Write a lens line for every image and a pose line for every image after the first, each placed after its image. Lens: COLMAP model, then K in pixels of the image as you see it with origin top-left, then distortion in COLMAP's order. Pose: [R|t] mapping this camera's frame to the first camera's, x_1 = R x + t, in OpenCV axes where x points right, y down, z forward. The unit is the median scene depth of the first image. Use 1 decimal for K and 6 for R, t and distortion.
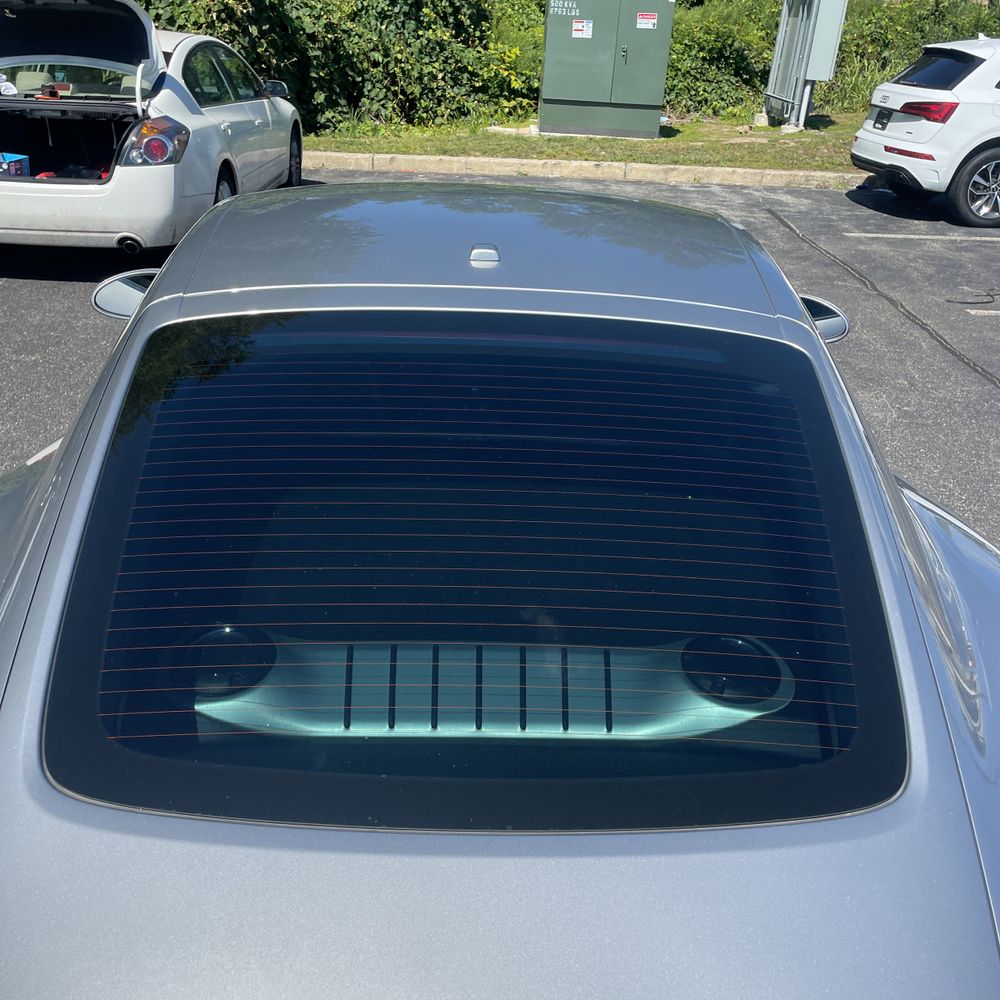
lens RADIAL K [[1004.3, 0, 513.6], [0, 1004.3, 505.1], [0, 0, 1]] dist [0.091959, -0.115482]
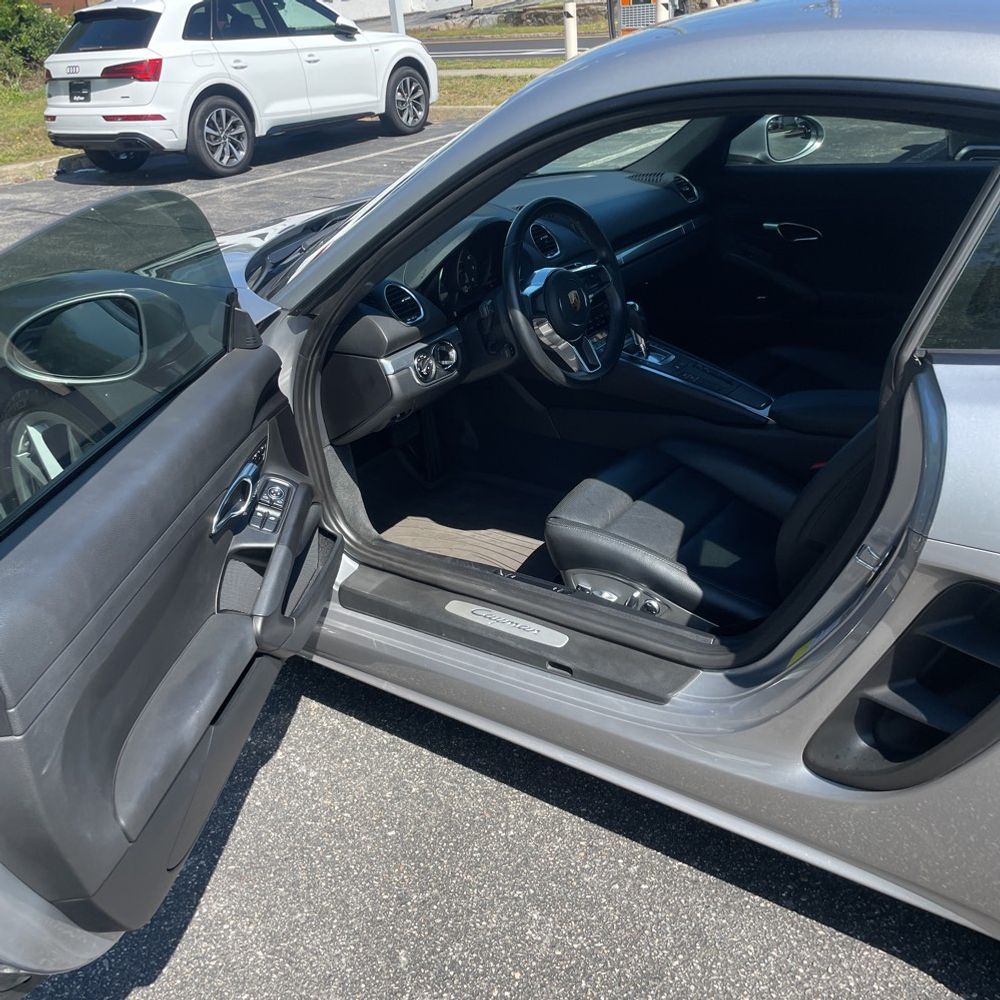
lens RADIAL K [[1006.8, 0, 498.4], [0, 1006.8, 502.7], [0, 0, 1]] dist [0.079959, -0.107888]
pose [[0.602111, -0.428432, 0.673727, -0.202755], [0.431854, 0.884502, 0.176517, -0.045667], [-0.671539, 0.184669, 0.717588, 0.147312]]
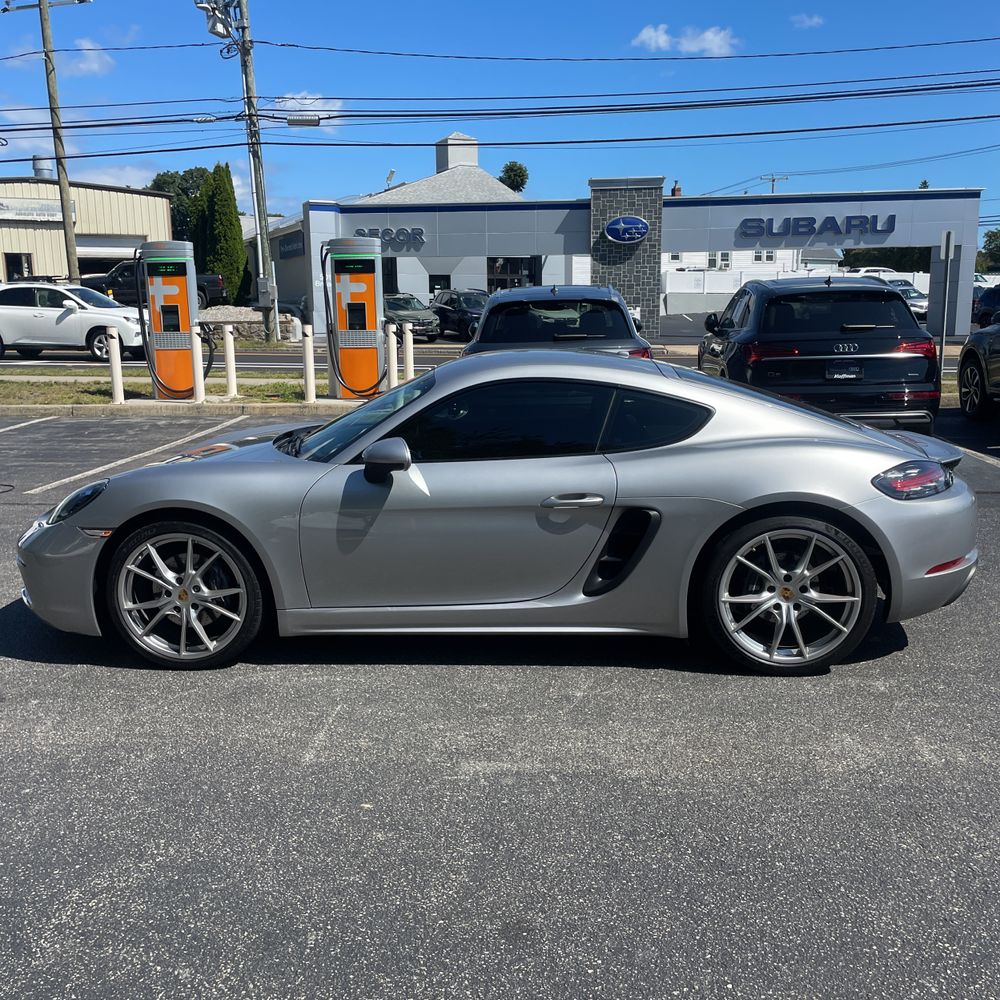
lens RADIAL K [[995.3, 0, 503.6], [0, 995.3, 495.6], [0, 0, 1]] dist [0.099490, -0.135102]
pose [[0.105064, -0.229873, 0.967533, -0.490920], [0.447093, 0.879967, 0.160519, -0.087458], [-0.888296, 0.415713, 0.195227, 0.162601]]
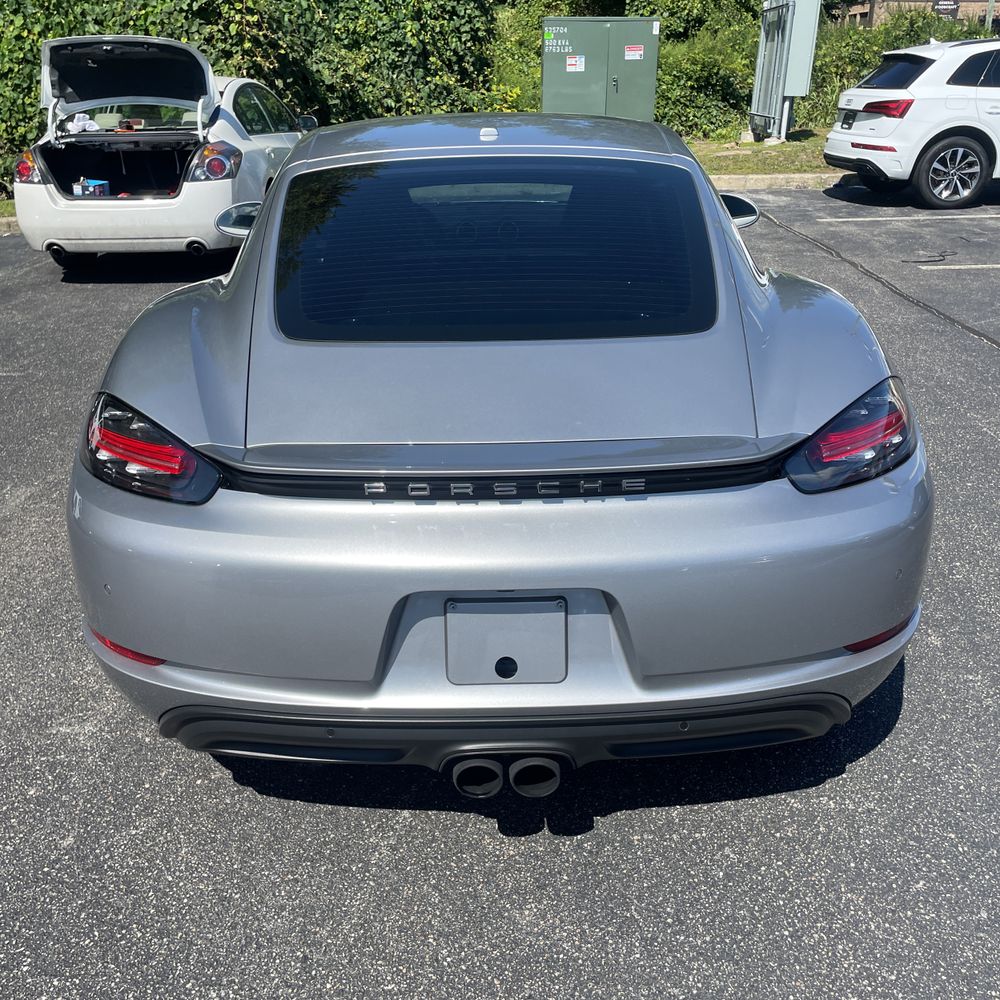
lens RADIAL K [[1008.1, 0, 502.3], [0, 1008.1, 486.2], [0, 0, 1]] dist [0.092394, -0.121384]
pose [[0.998257, -0.049188, -0.032602, 0.002892], [0.047065, 0.996905, -0.062974, 0.072120], [0.035598, 0.061330, 0.997483, -0.099334]]
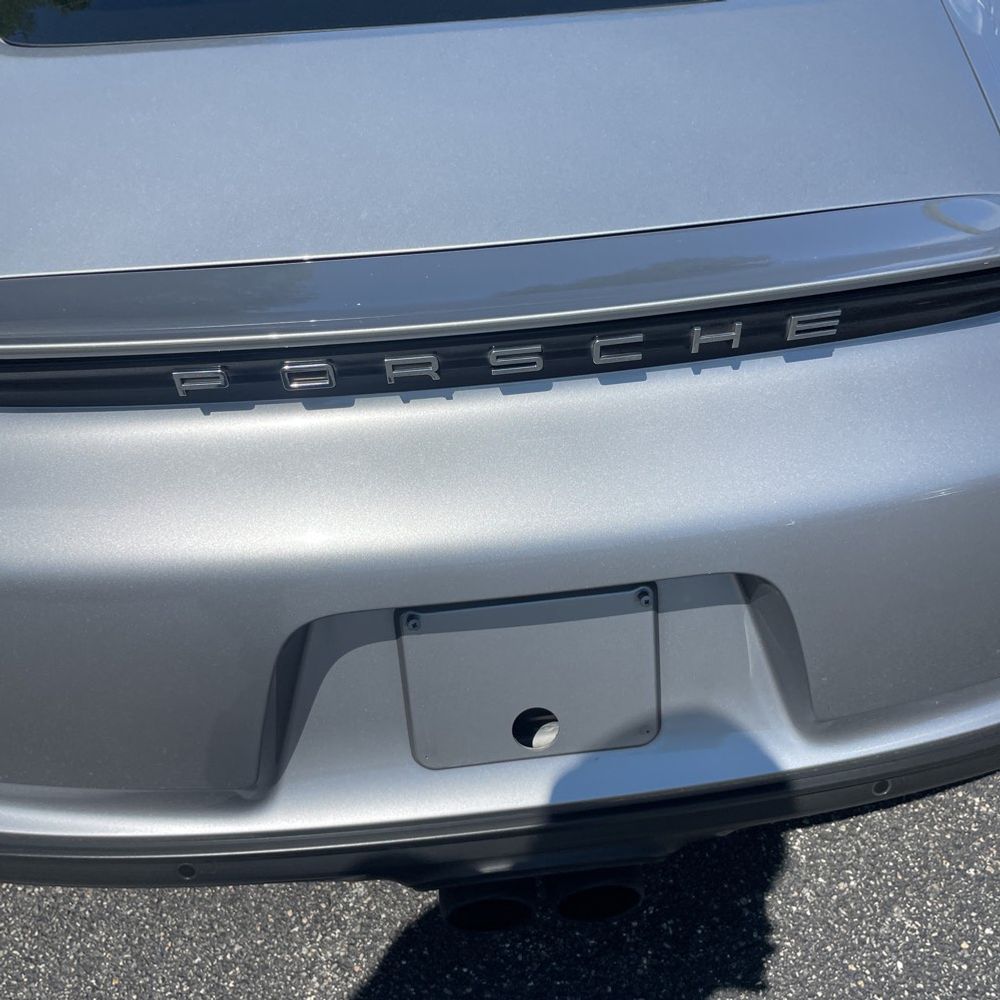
lens RADIAL K [[995.3, 0, 503.6], [0, 995.3, 495.6], [0, 0, 1]] dist [0.099490, -0.135102]
pose [[0.992554, -0.121419, 0.009690, -0.004615], [0.118785, 0.982484, 0.143581, 0.061435], [-0.026953, -0.141361, 0.989591, -0.004006]]
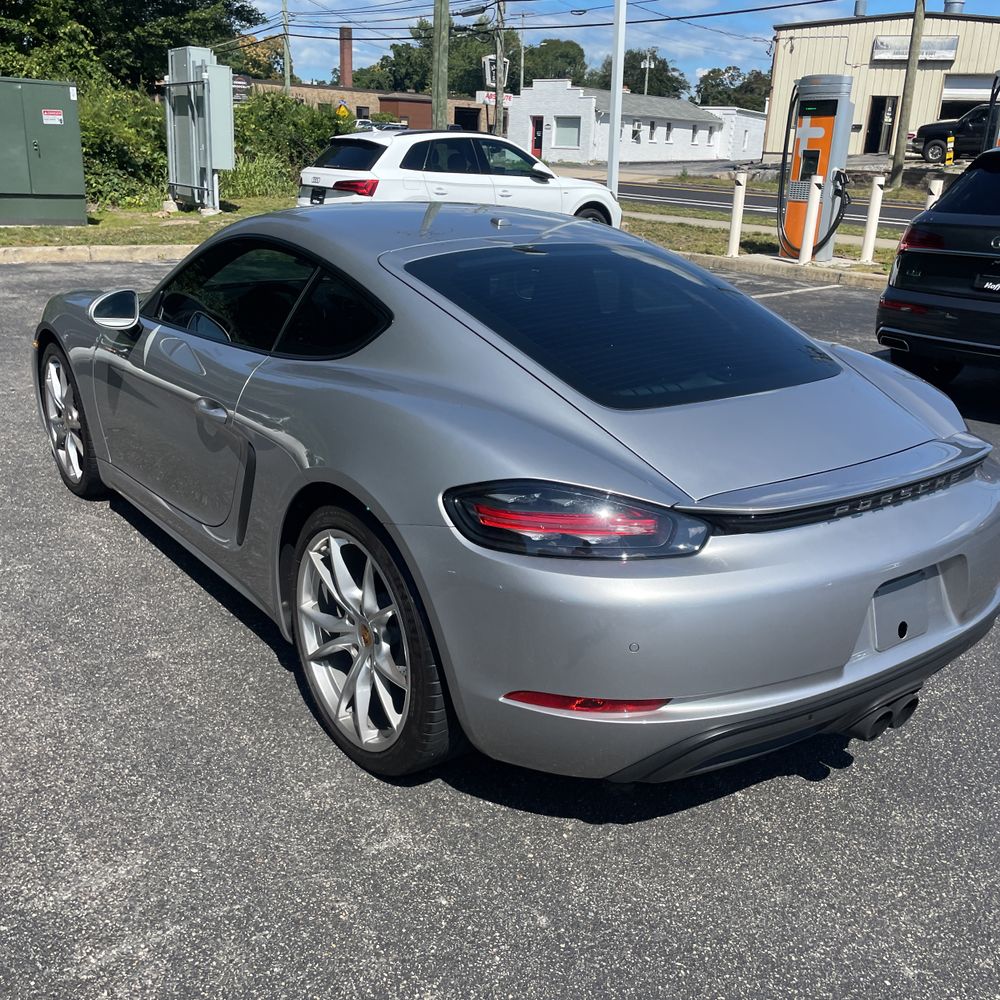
lens RADIAL K [[1006.8, 0, 498.4], [0, 1006.8, 502.7], [0, 0, 1]] dist [0.079959, -0.107888]
pose [[0.815981, -0.207879, 0.539409, -0.195316], [0.253644, 0.967236, -0.010939, 0.043686], [-0.519461, 0.145744, 0.841973, -0.076438]]
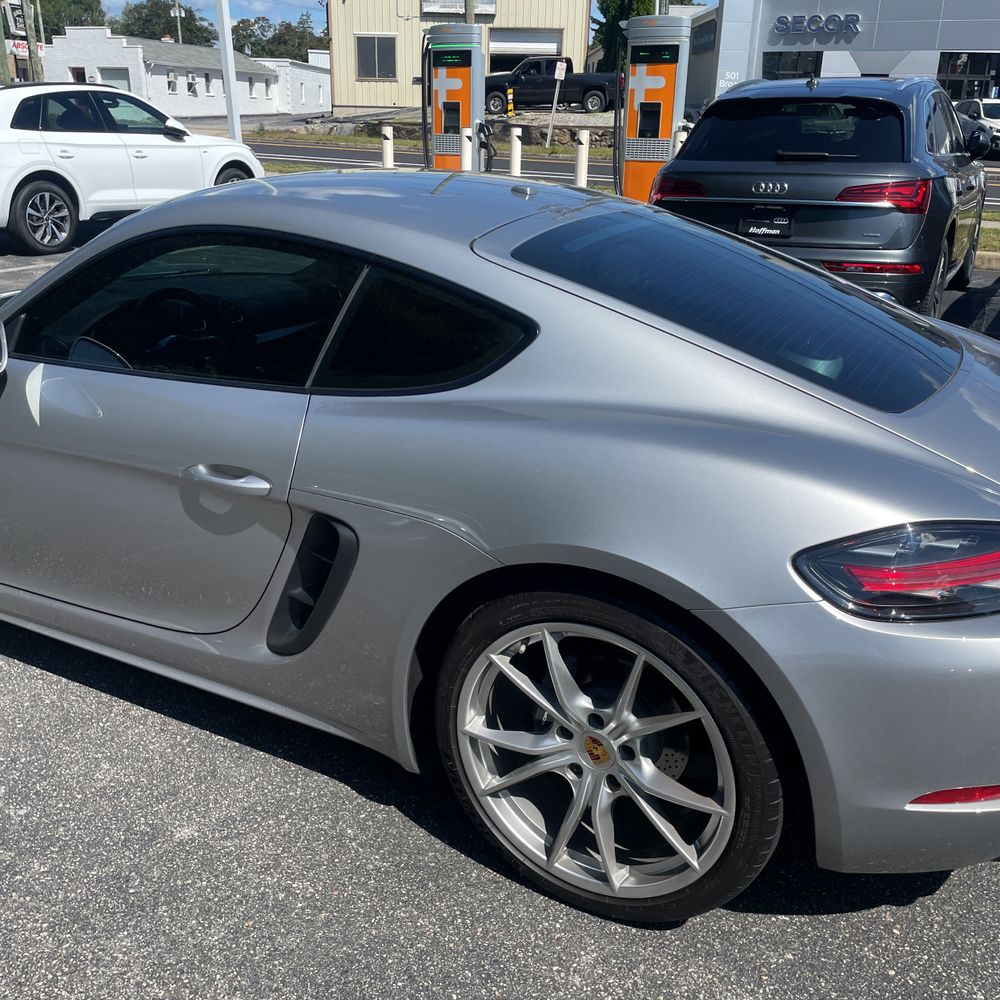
lens RADIAL K [[1006.8, 0, 498.4], [0, 1006.8, 502.7], [0, 0, 1]] dist [0.079959, -0.107888]
pose [[0.511379, -0.342498, 0.788154, -0.237119], [0.379764, 0.912798, 0.150261, -0.013535], [-0.770890, 0.222473, 0.596854, 0.046900]]
